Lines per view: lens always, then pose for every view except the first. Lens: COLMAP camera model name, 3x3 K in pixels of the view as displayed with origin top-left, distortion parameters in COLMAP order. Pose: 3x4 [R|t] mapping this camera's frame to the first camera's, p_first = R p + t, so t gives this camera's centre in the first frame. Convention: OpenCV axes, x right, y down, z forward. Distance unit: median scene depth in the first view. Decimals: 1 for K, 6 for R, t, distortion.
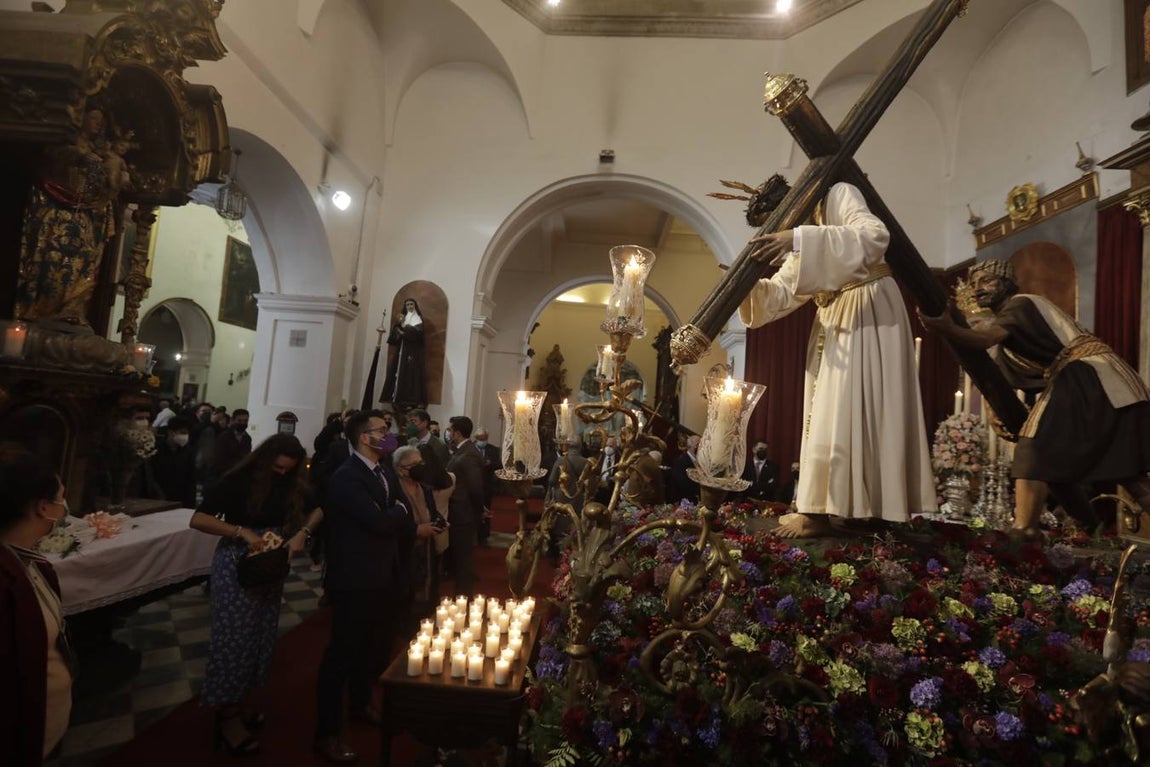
lens RADIAL K [[522.1, 0, 568.9], [0, 522.1, 384.4], [0, 0, 1]] dist [-0.042988, 0.011903]
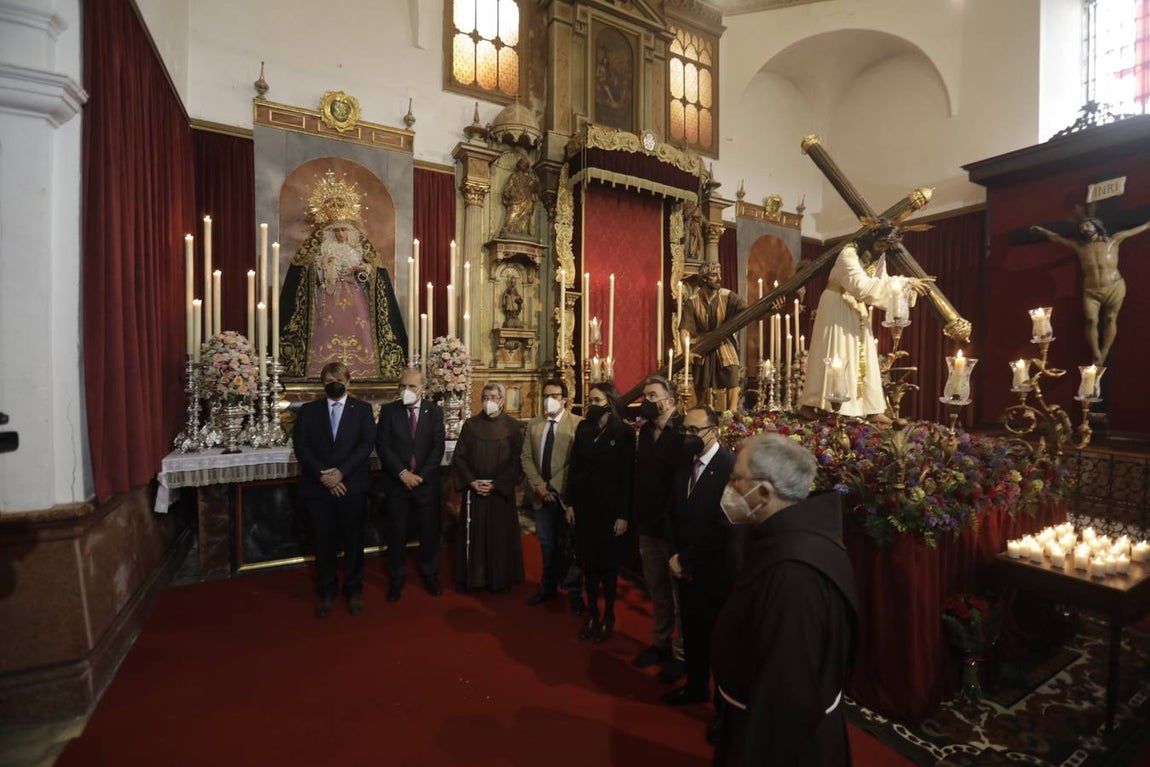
lens RADIAL K [[522.1, 0, 575.6], [0, 522.1, 382.4], [0, 0, 1]] dist [-0.042988, 0.011903]
pose [[-0.512976, -0.105091, 0.851946, -0.229210], [-0.107959, 0.992496, 0.057424, 0.050925], [-0.851587, -0.062518, -0.520472, 1.116817]]
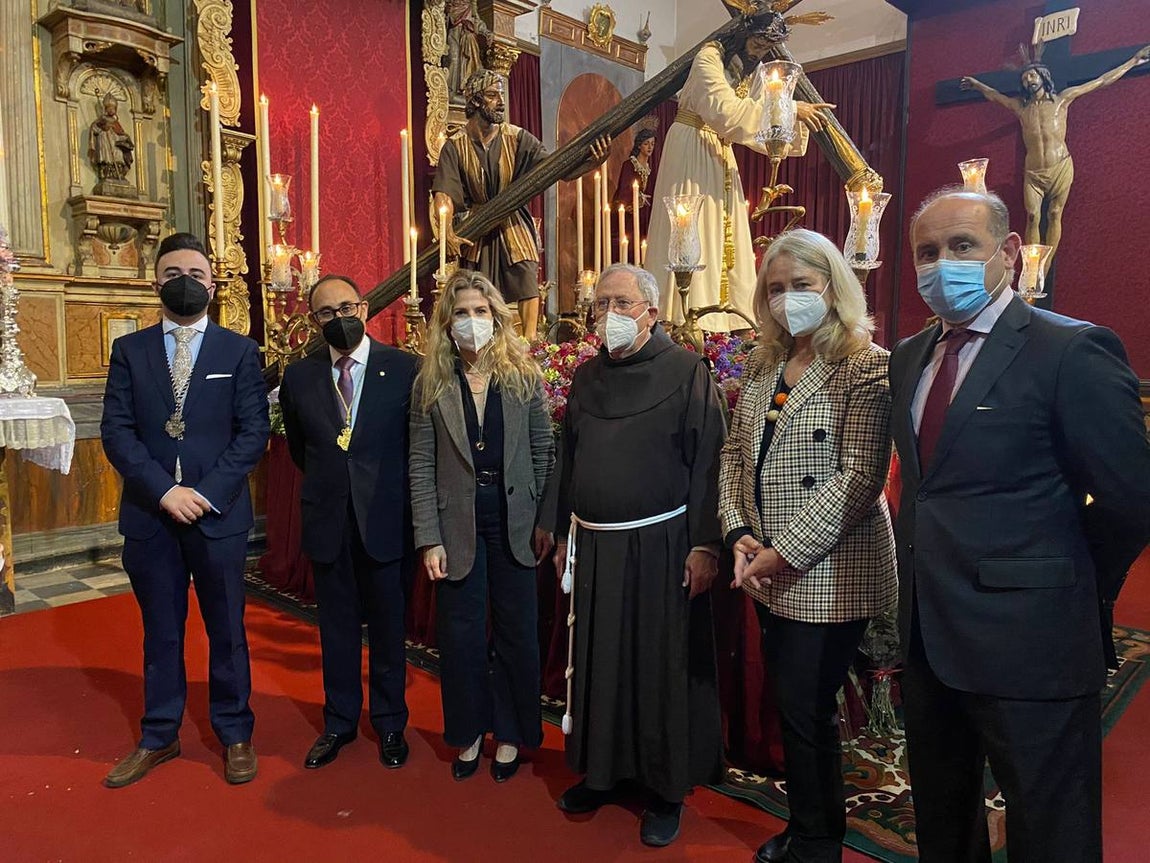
lens RADIAL K [[873.3, 0, 575.1], [0, 873.3, 424.9], [0, 0, 1]] dist [0.012098, -0.008730]
pose [[-0.758520, -0.141053, 0.636201, -0.218021], [-0.106314, 0.989998, 0.092740, 0.119678], [-0.642919, 0.002708, -0.765929, 1.063383]]
